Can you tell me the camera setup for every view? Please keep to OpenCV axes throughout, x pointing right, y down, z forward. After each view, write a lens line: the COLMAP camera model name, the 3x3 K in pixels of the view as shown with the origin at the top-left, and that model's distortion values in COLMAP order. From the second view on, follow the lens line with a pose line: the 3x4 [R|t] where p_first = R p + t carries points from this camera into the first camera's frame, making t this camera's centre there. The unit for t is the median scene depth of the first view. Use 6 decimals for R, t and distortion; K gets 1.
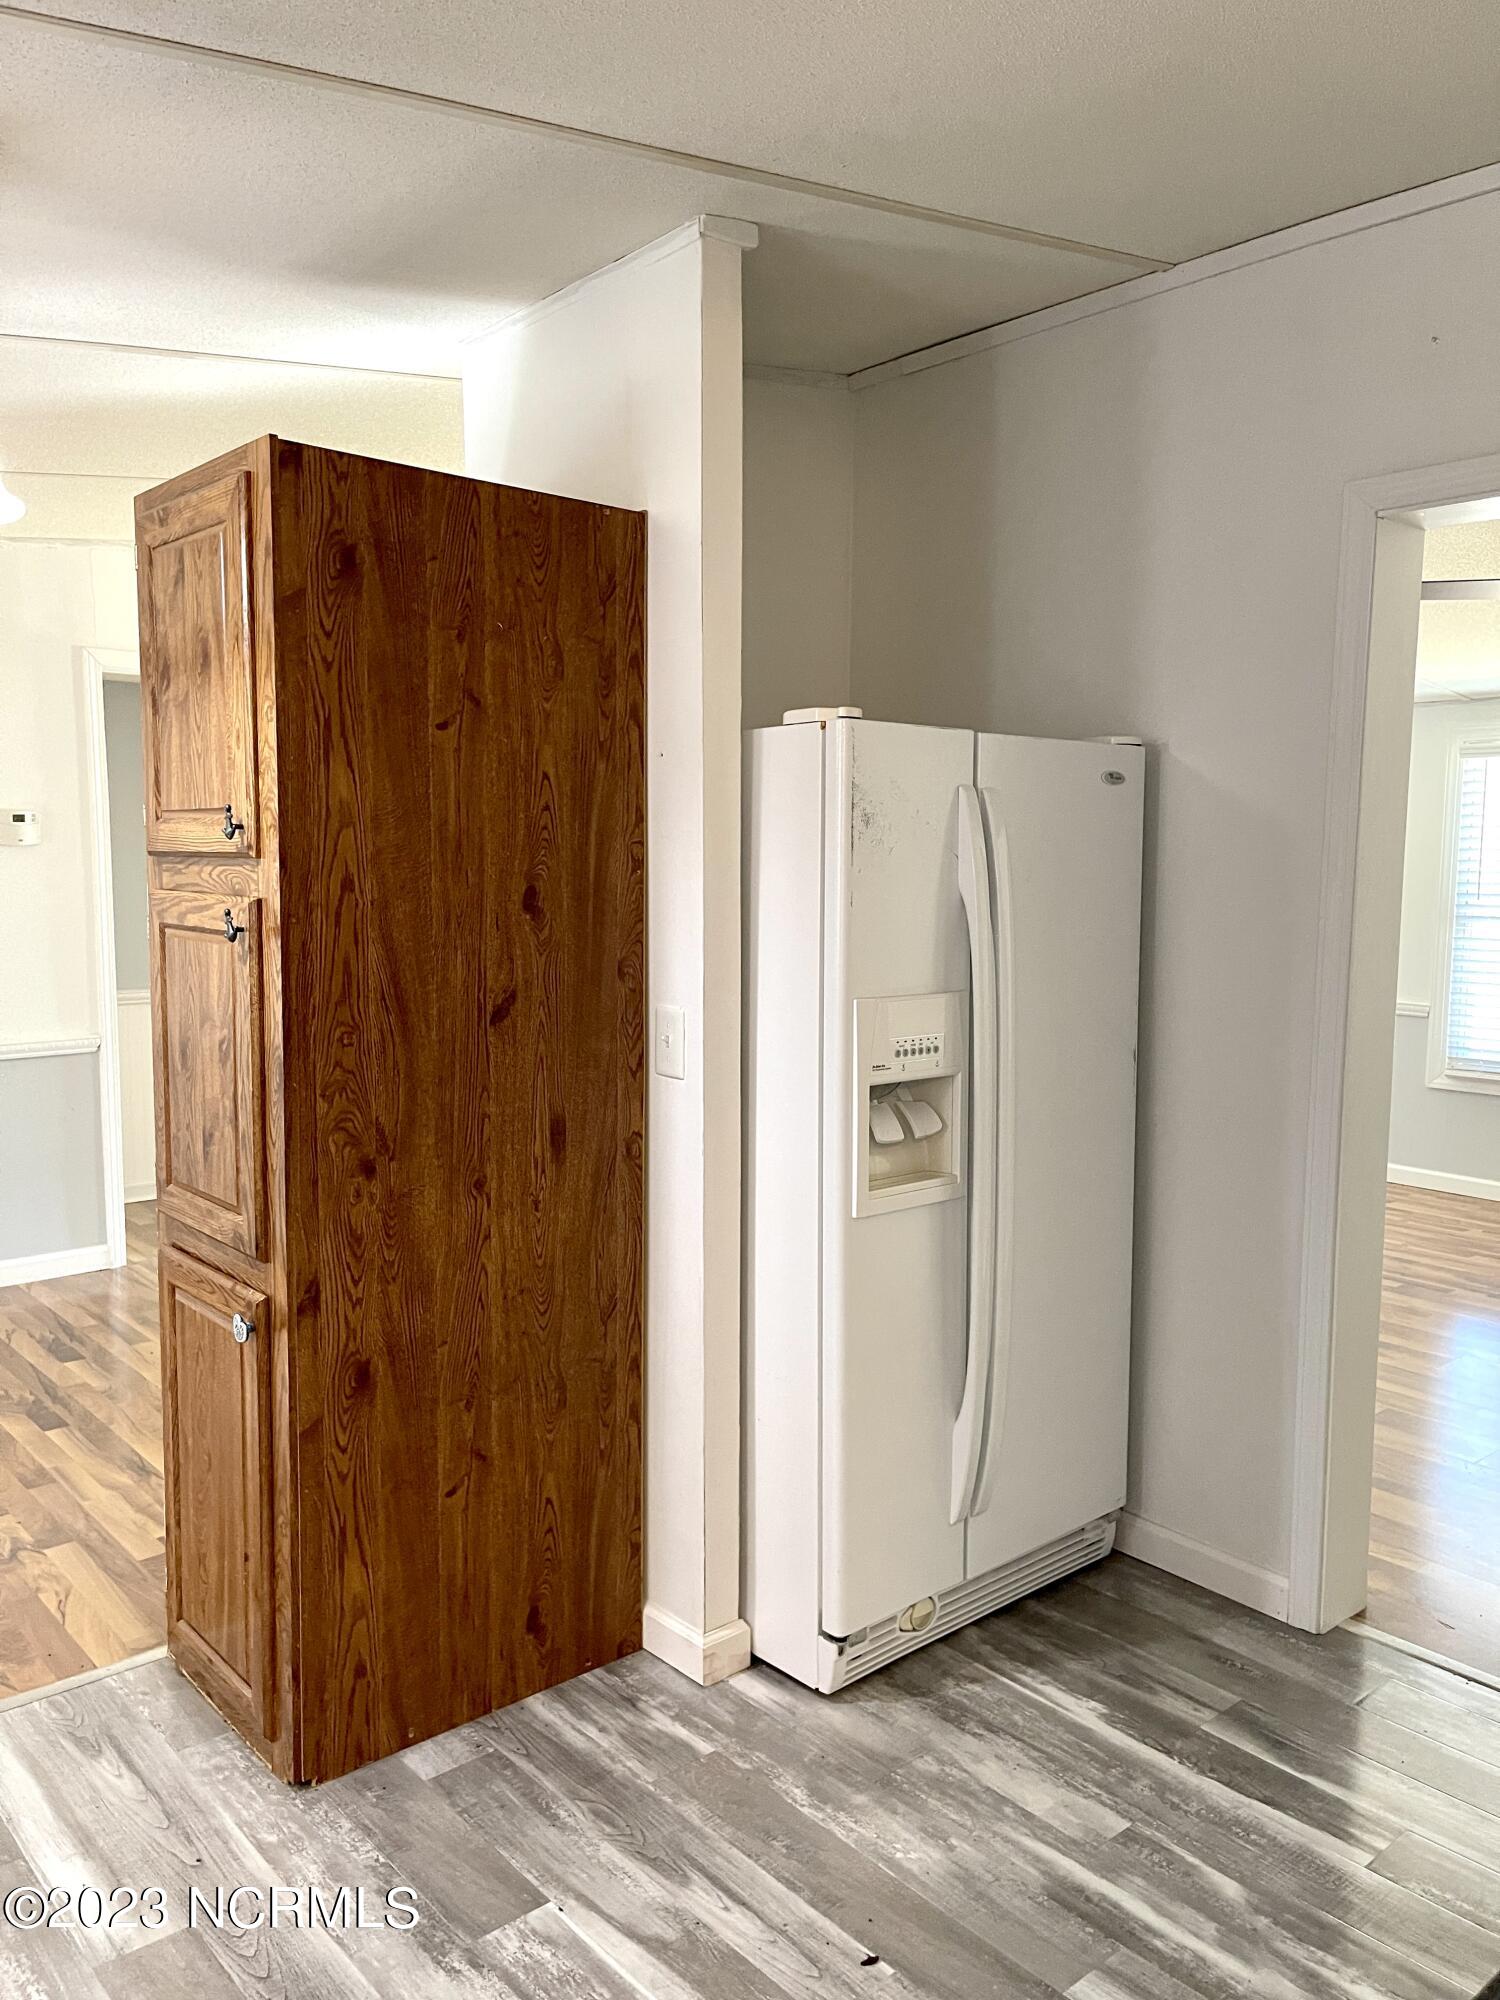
lens RADIAL K [[1508.6, 0, 760.9], [0, 1508.6, 1010.2], [0, 0, 1]] dist [0.073920, -0.102279]
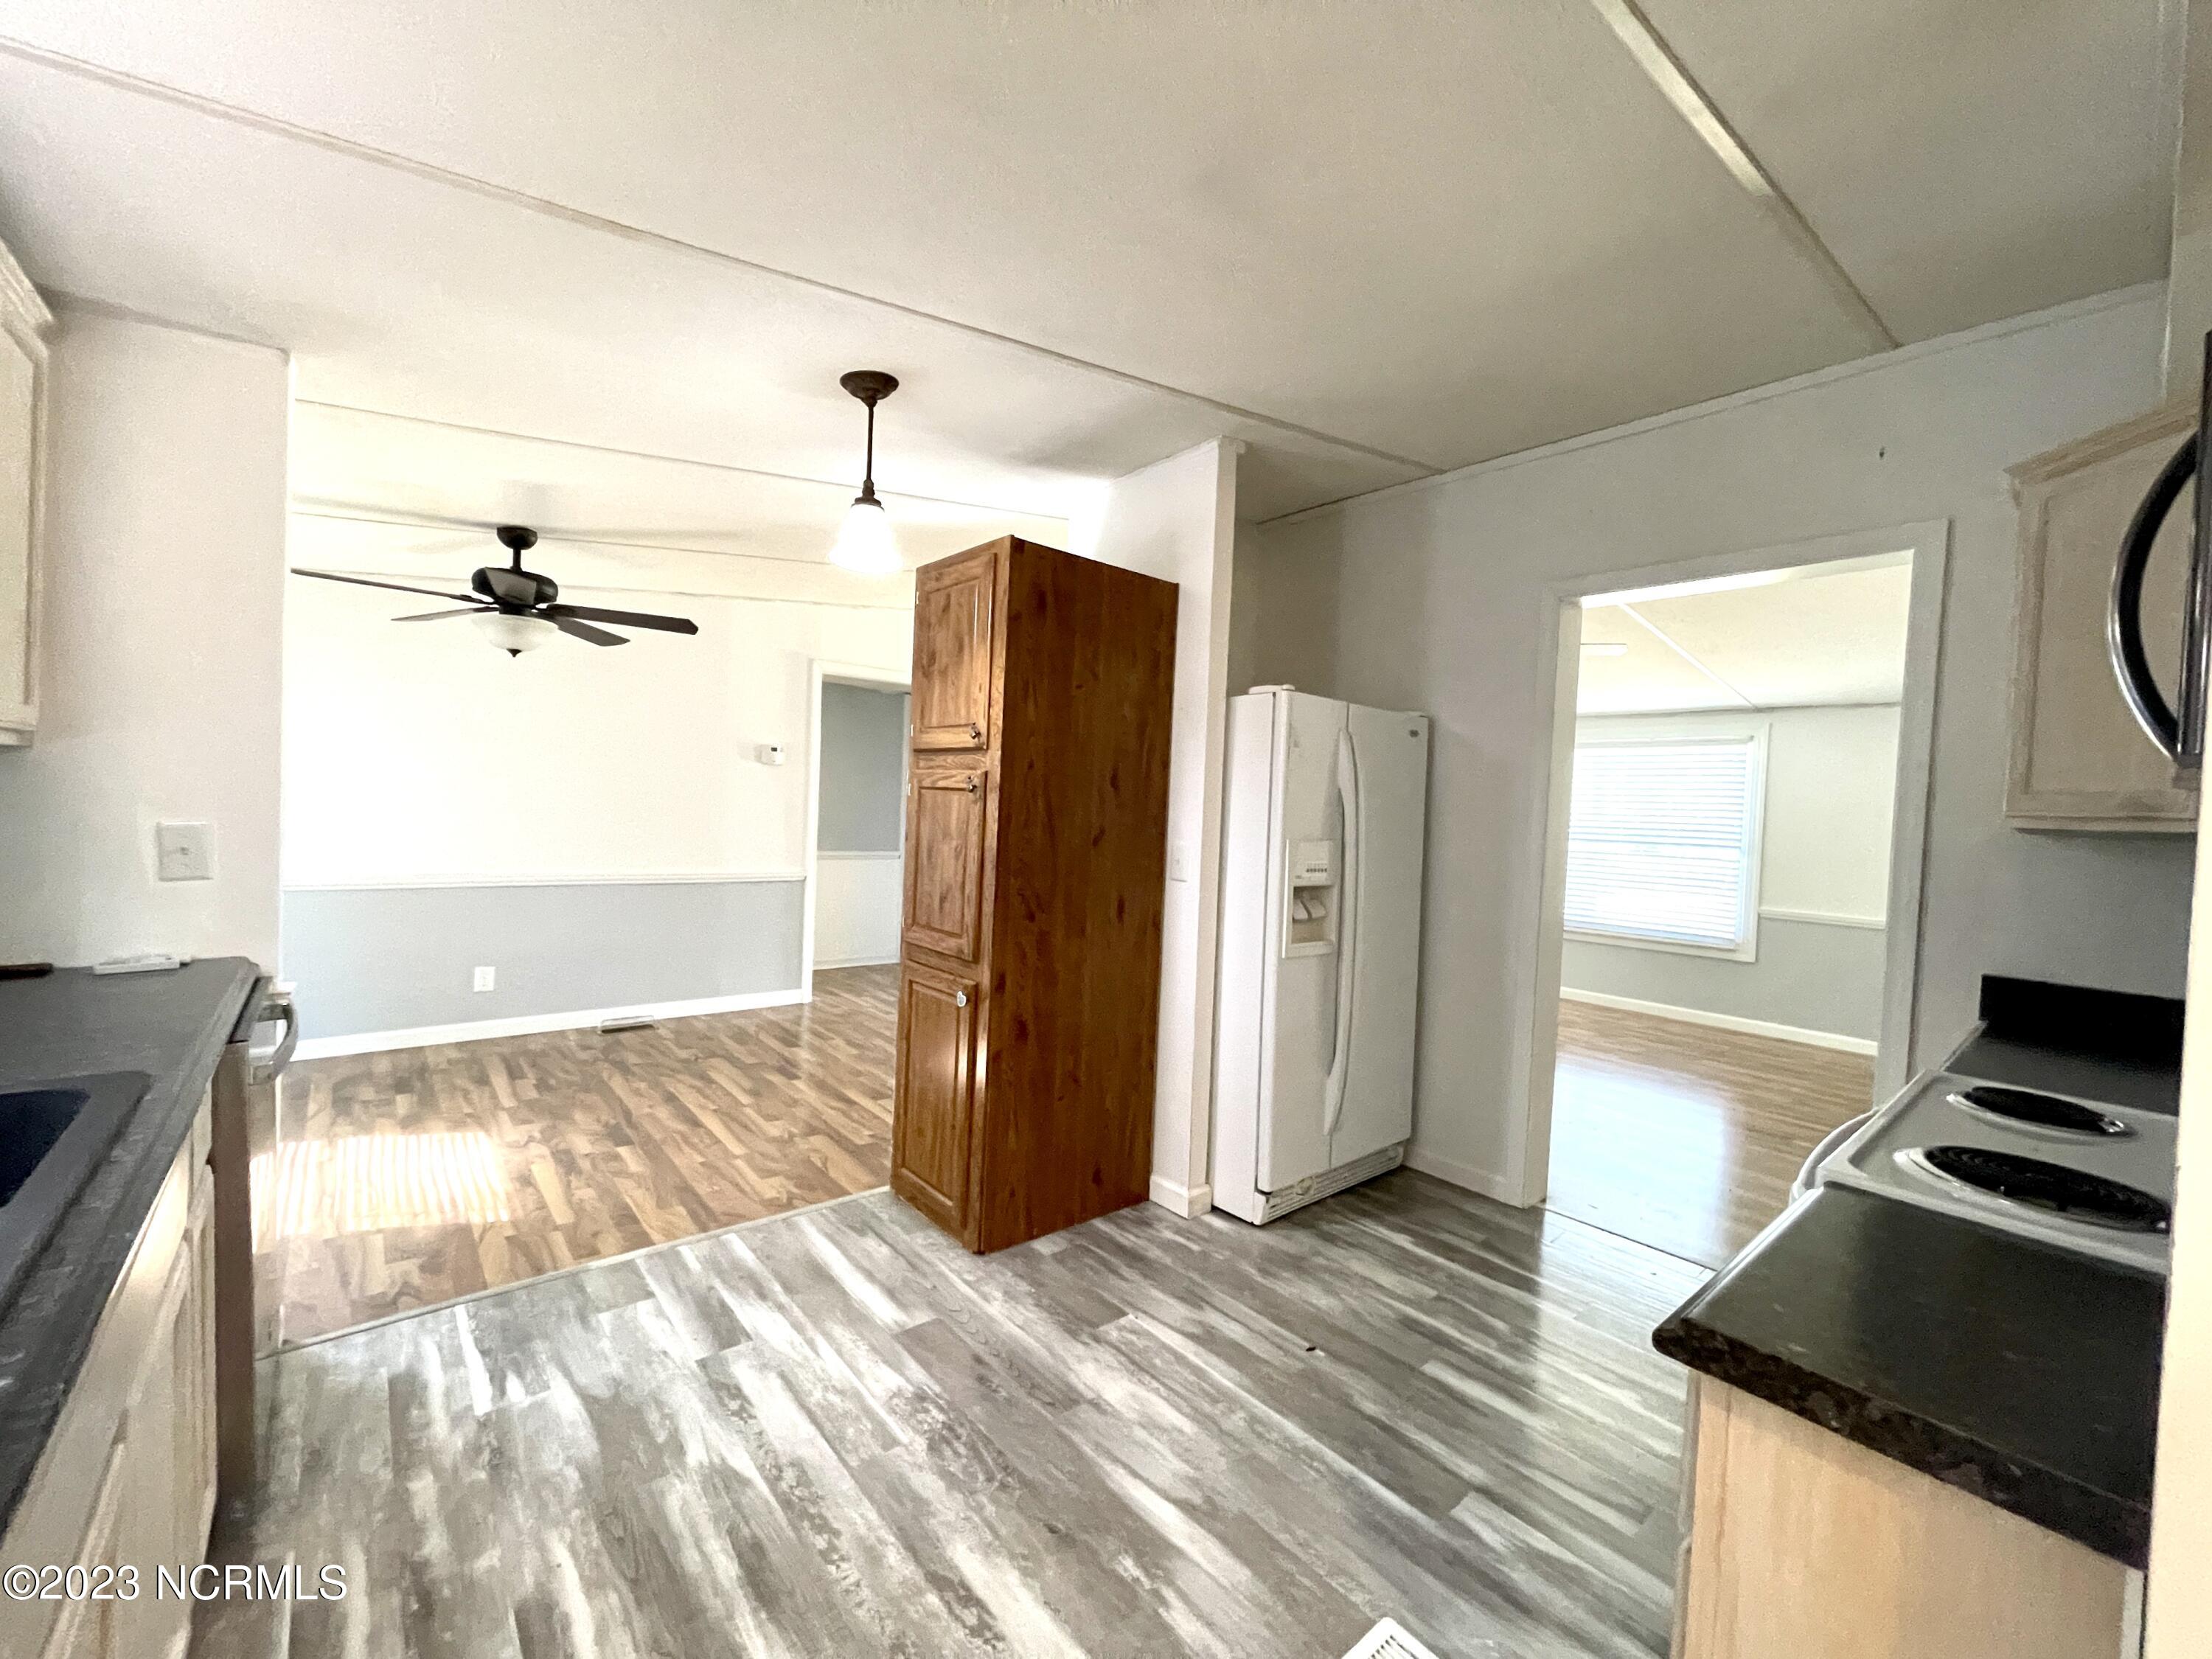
lens RADIAL K [[889.6, 0, 1105.6], [0, 889.6, 824.5], [0, 0, 1]] dist [0.000006, 0.000160]
pose [[0.999208, 0.036741, -0.015288, -0.145213], [-0.037866, 0.995968, -0.081324, 0.072052], [0.012239, 0.081838, 0.996570, -0.096342]]
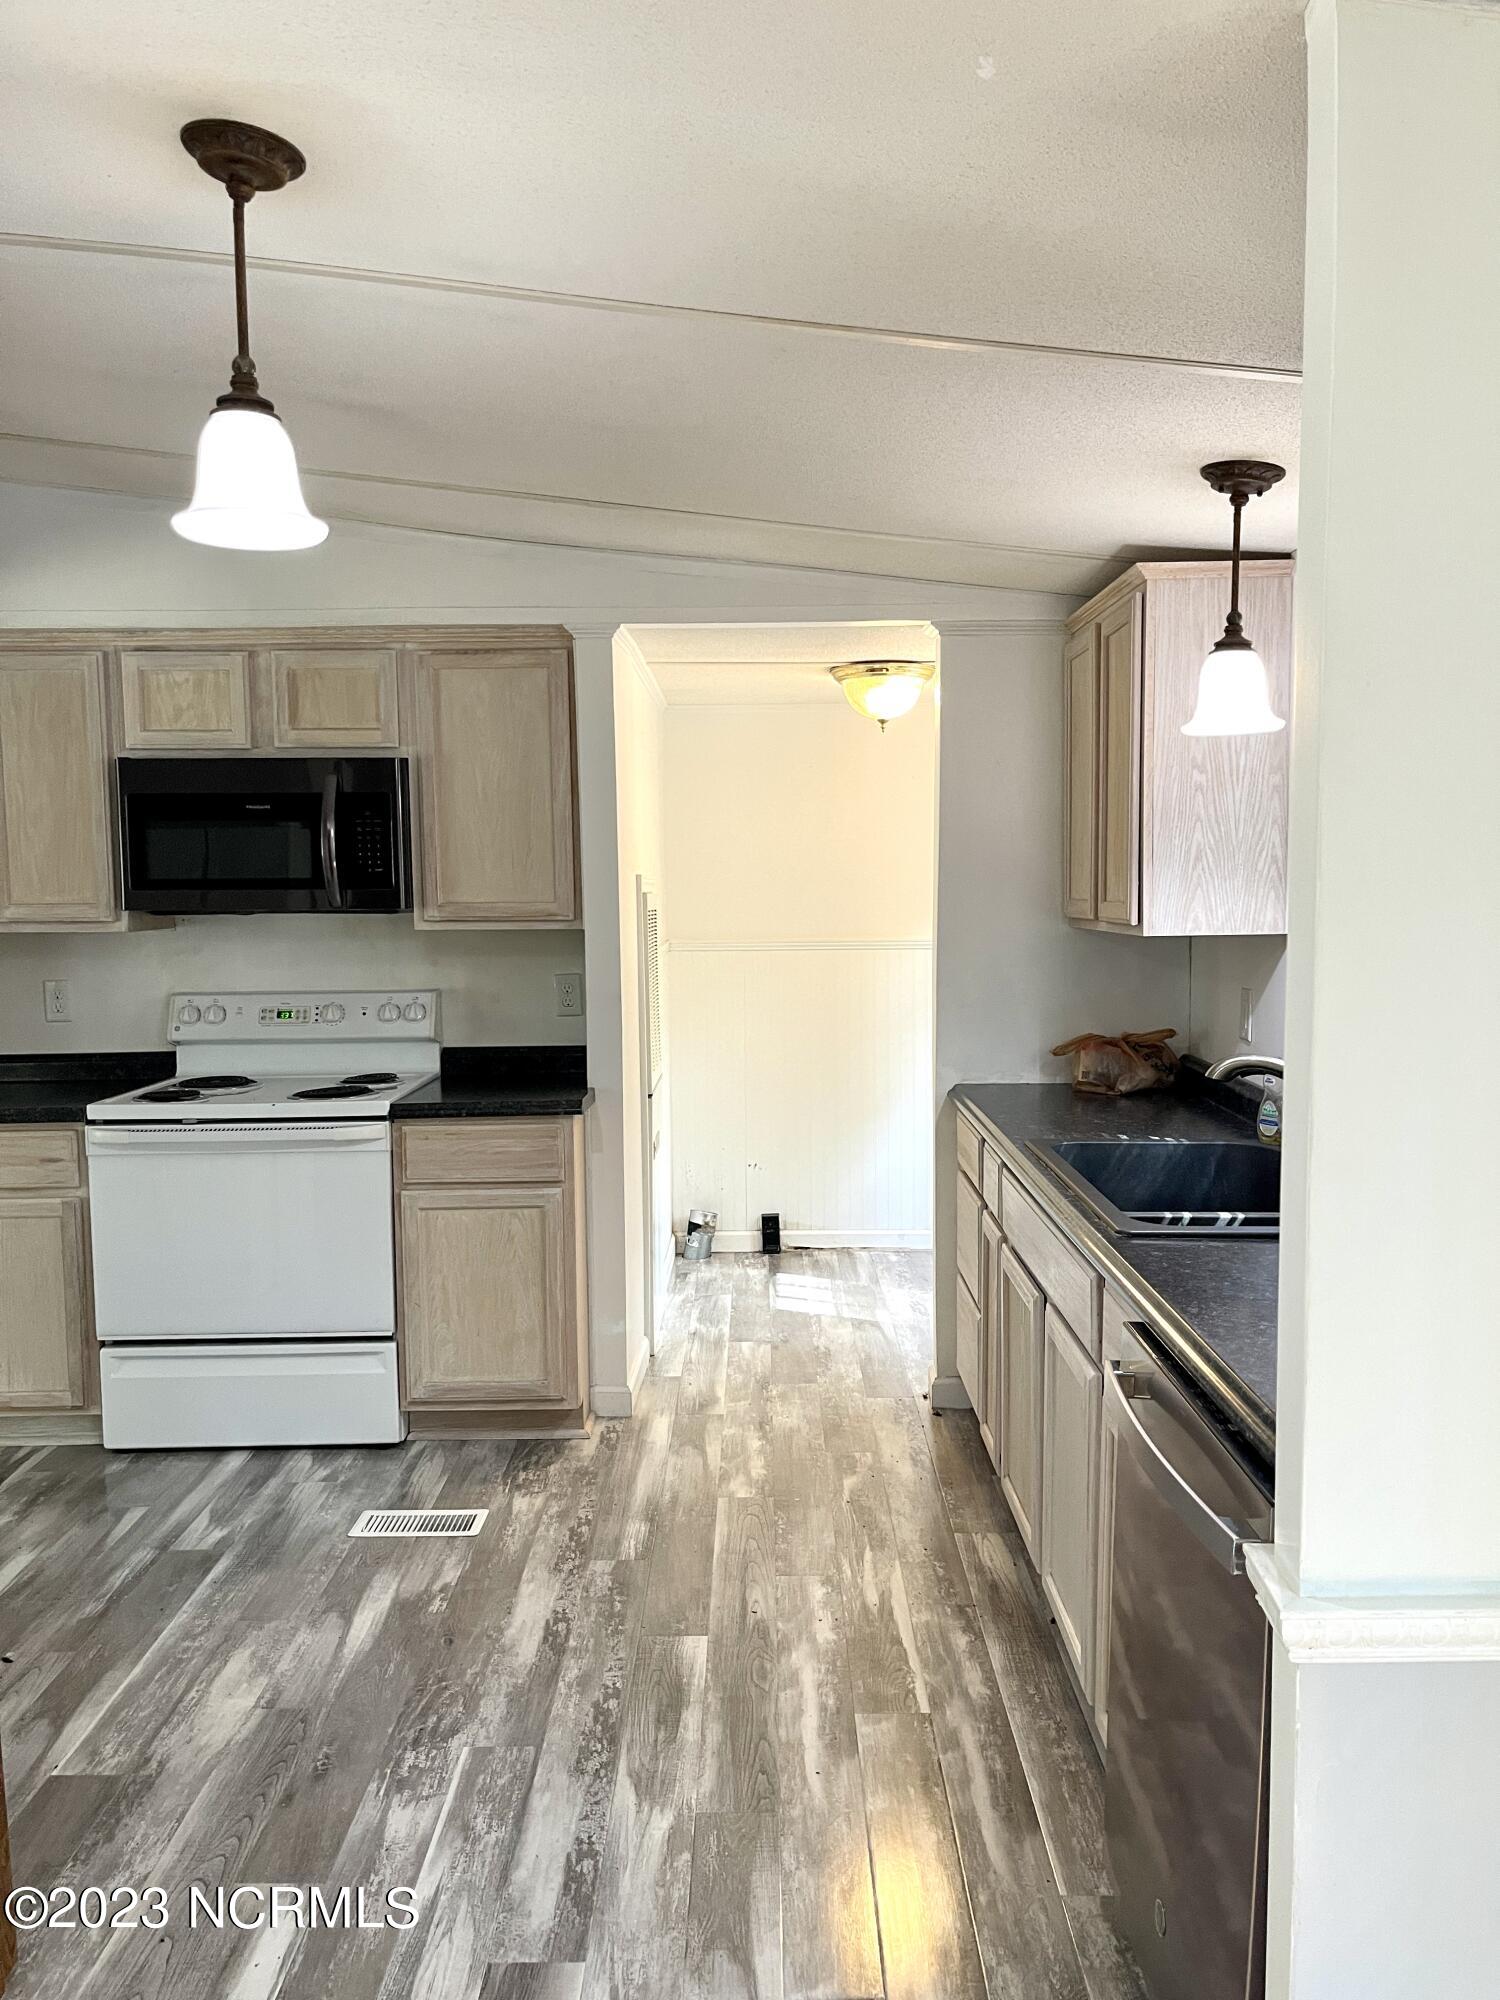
lens RADIAL K [[1516.6, 0, 760.2], [0, 1516.6, 1010.4], [0, 0, 1]] dist [0.030303, -0.011820]
pose [[-0.751235, -0.056379, 0.657623, -1.087085], [0.071234, 0.983600, 0.165699, -0.129222], [-0.656180, 0.171324, -0.734899, 1.185447]]
